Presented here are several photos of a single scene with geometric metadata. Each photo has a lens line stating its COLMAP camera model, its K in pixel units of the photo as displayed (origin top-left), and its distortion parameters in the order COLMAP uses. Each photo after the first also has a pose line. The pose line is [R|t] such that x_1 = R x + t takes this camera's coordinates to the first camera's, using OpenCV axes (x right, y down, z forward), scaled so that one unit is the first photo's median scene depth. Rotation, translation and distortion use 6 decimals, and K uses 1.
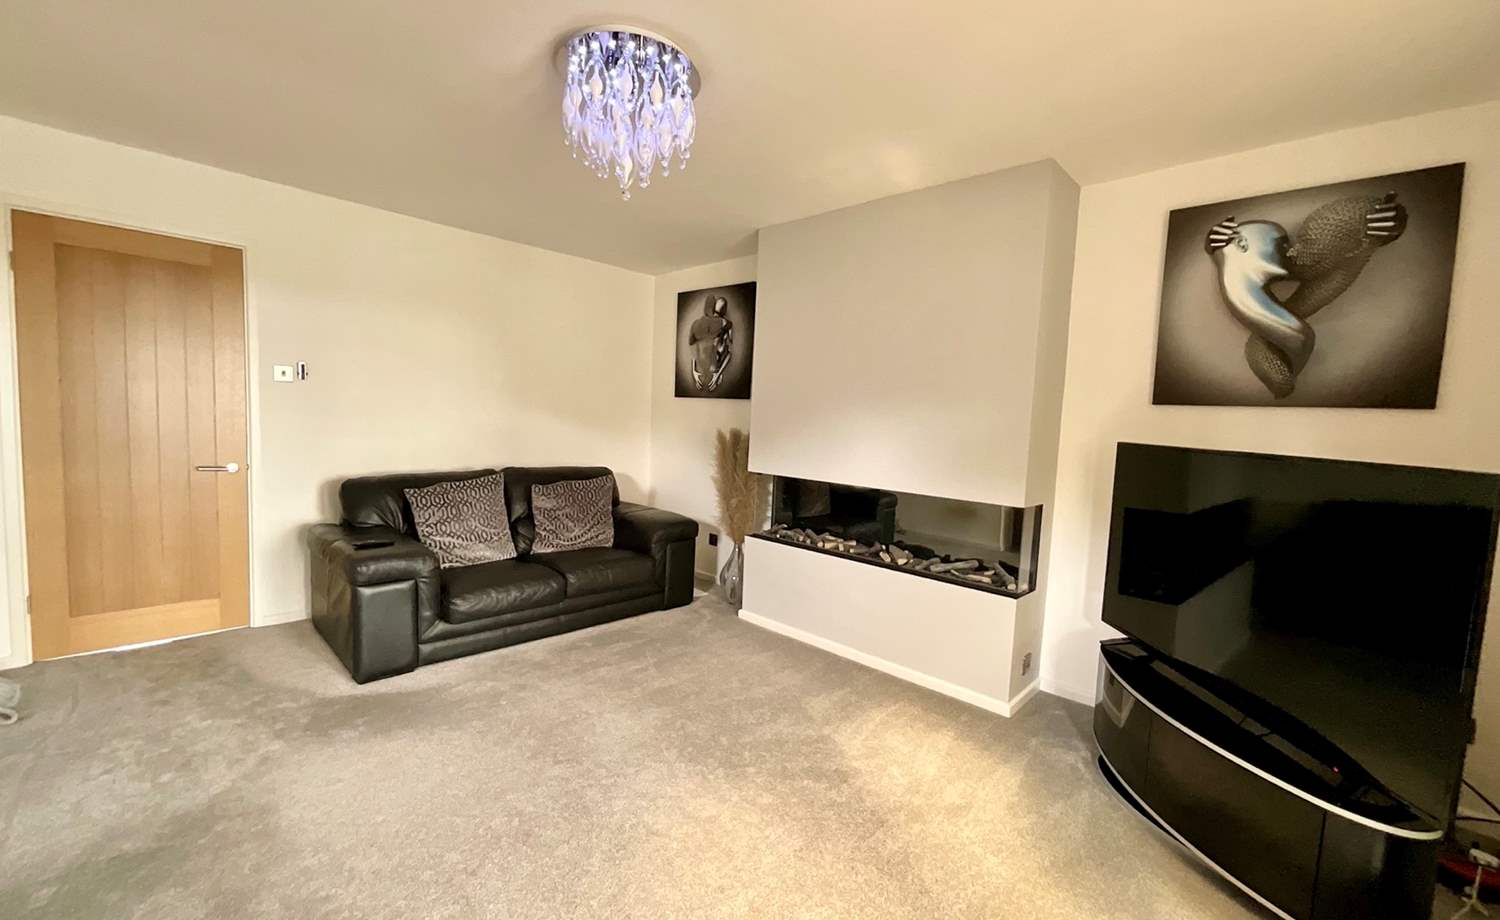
lens RADIAL K [[609.1, 0, 746.3], [0, 609.1, 460.3], [0, 0, 1]] dist [-0.000103, -0.000004]
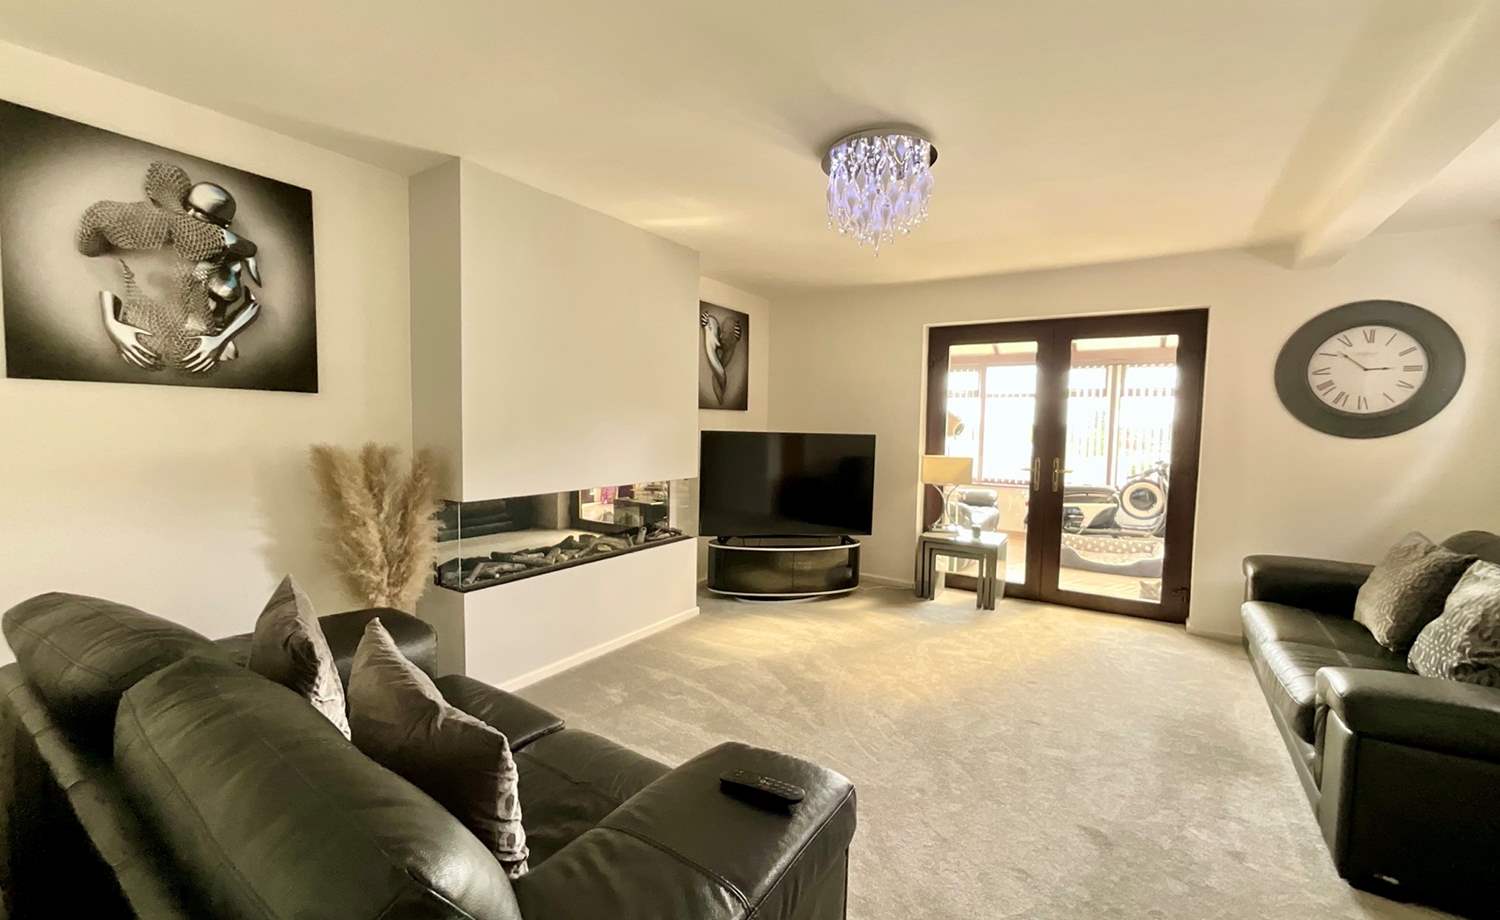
lens RADIAL K [[609.1, 0, 746.3], [0, 609.1, 460.3], [0, 0, 1]] dist [-0.000103, -0.000004]
pose [[-0.186431, -0.113196, 0.975925, -0.888421], [0.041522, 0.991545, 0.122940, -0.123827], [-0.981590, 0.063442, -0.180155, 0.958539]]
